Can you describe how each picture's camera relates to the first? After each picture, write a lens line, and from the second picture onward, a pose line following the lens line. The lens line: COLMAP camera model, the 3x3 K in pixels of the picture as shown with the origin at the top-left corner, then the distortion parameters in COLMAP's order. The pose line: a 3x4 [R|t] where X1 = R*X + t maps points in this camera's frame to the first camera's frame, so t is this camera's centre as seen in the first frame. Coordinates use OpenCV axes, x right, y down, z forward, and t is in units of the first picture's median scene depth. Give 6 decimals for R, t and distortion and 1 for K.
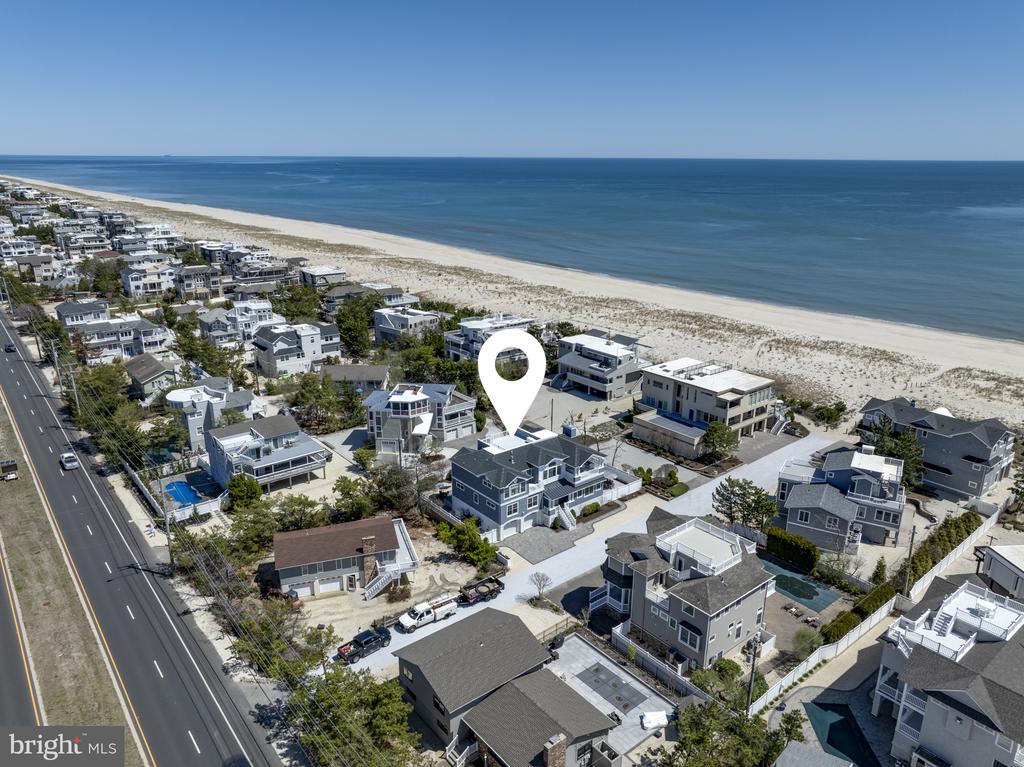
lens RADIAL K [[713.3, 0, 512.0], [0, 713.3, 383.5], [0, 0, 1]] dist [-0.000052, -0.002928]
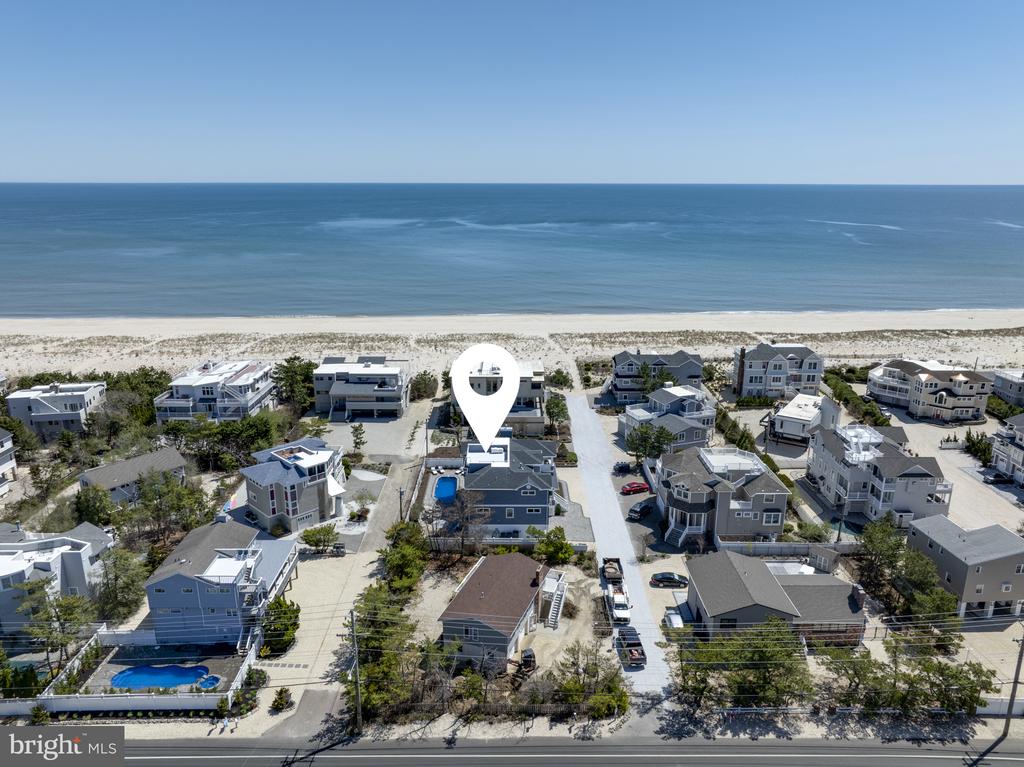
lens RADIAL K [[713.3, 0, 512.0], [0, 713.3, 383.5], [0, 0, 1]] dist [-0.000052, -0.002928]
pose [[0.627665, -0.218234, 0.747269, -0.701661], [0.239154, 0.967539, 0.081685, -0.092731], [-0.740839, 0.127442, 0.659482, 0.270906]]
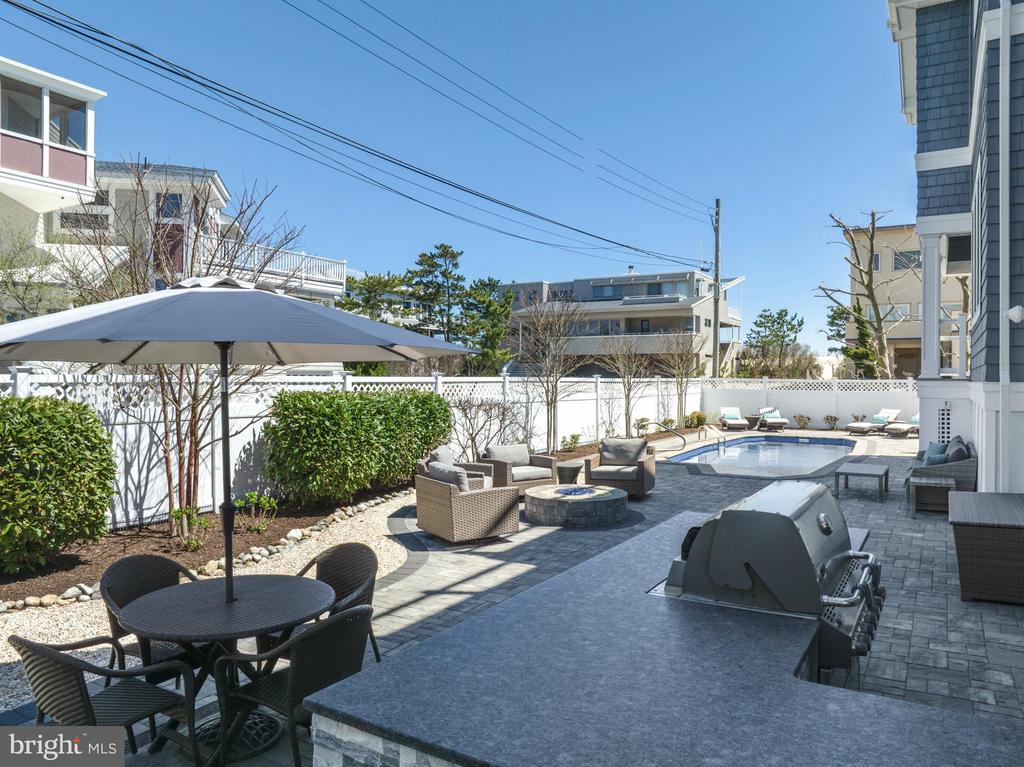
lens RADIAL K [[721.9, 0, 512.0], [0, 721.9, 383.5], [0, 0, 1]] dist [-0.035517, -0.000842]
pose [[0.941628, -0.002811, 0.336645, -0.094196], [0.101893, 0.955445, -0.277025, 0.153516], [-0.320867, 0.295156, 0.899960, 0.954934]]
